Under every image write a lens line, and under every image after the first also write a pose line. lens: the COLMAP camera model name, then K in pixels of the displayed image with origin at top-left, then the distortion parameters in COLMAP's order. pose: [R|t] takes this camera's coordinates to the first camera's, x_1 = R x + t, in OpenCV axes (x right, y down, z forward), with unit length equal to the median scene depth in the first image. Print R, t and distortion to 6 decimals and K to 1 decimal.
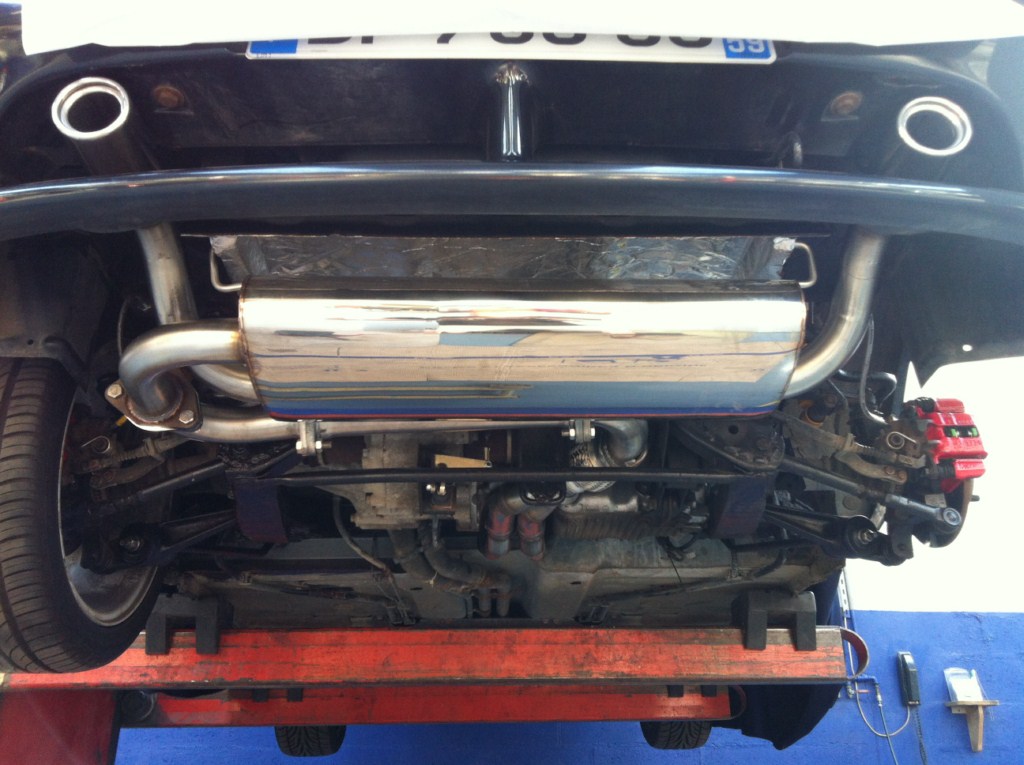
lens RADIAL K [[918.8, 0, 513.0], [0, 918.8, 361.4], [0, 0, 1]] dist [0.137468, -0.266146]
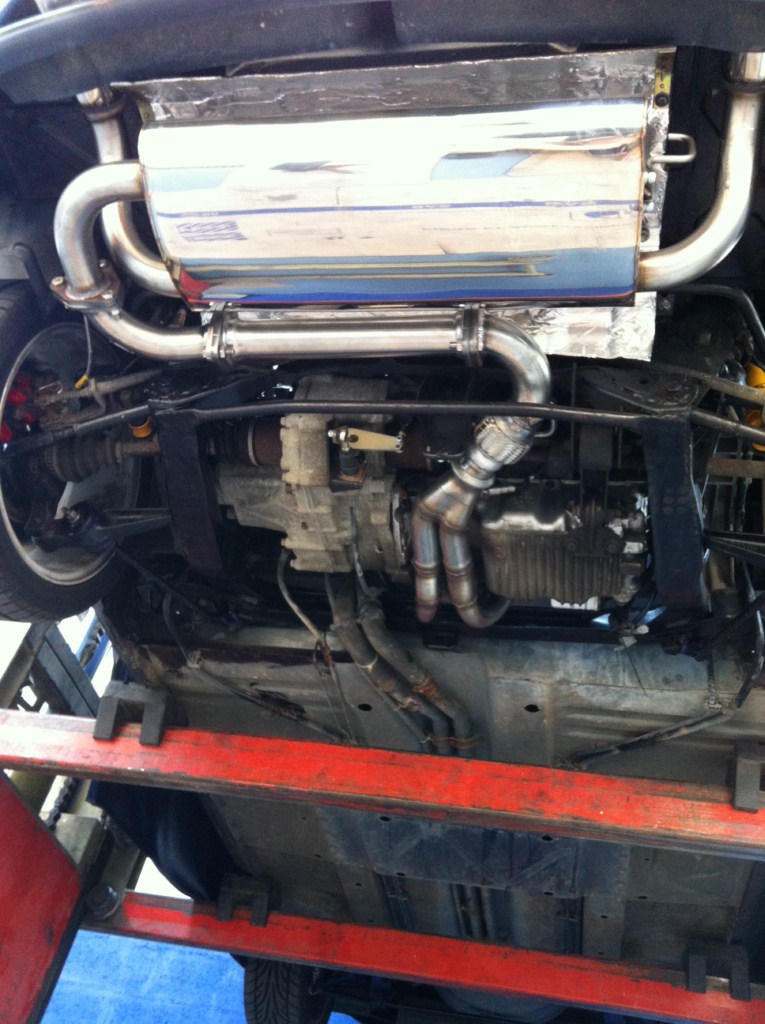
lens RADIAL K [[918.8, 0, 382.4], [0, 918.8, 486.5], [0, 0, 1]] dist [0.137468, -0.266146]
pose [[0.969274, 0.025246, -0.244686, 0.157807], [-0.103850, 0.943723, -0.314010, 0.371826], [0.222989, 0.329773, 0.917347, 0.071633]]
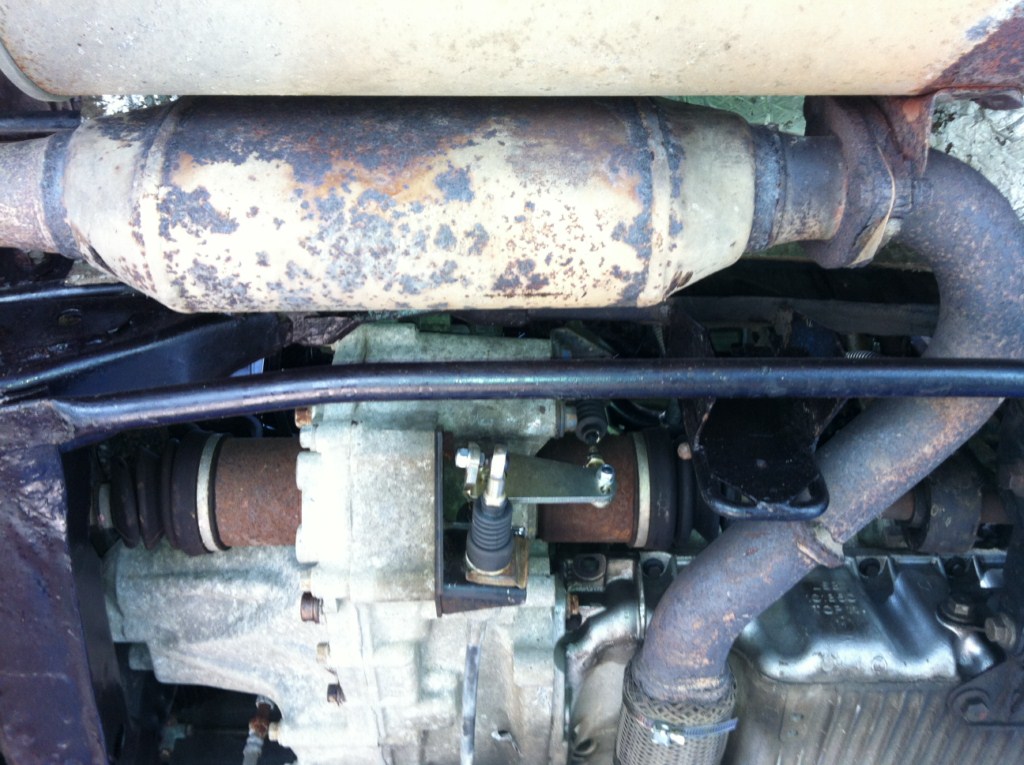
lens RADIAL K [[946.7, 0, 512.0], [0, 946.7, 382.5], [0, 0, 1]] dist [0.069993, -0.147977]
pose [[0.999805, -0.016766, -0.010414, -0.049413], [0.009625, 0.874810, -0.484370, 0.217001], [0.017231, 0.484175, 0.874801, 0.478429]]
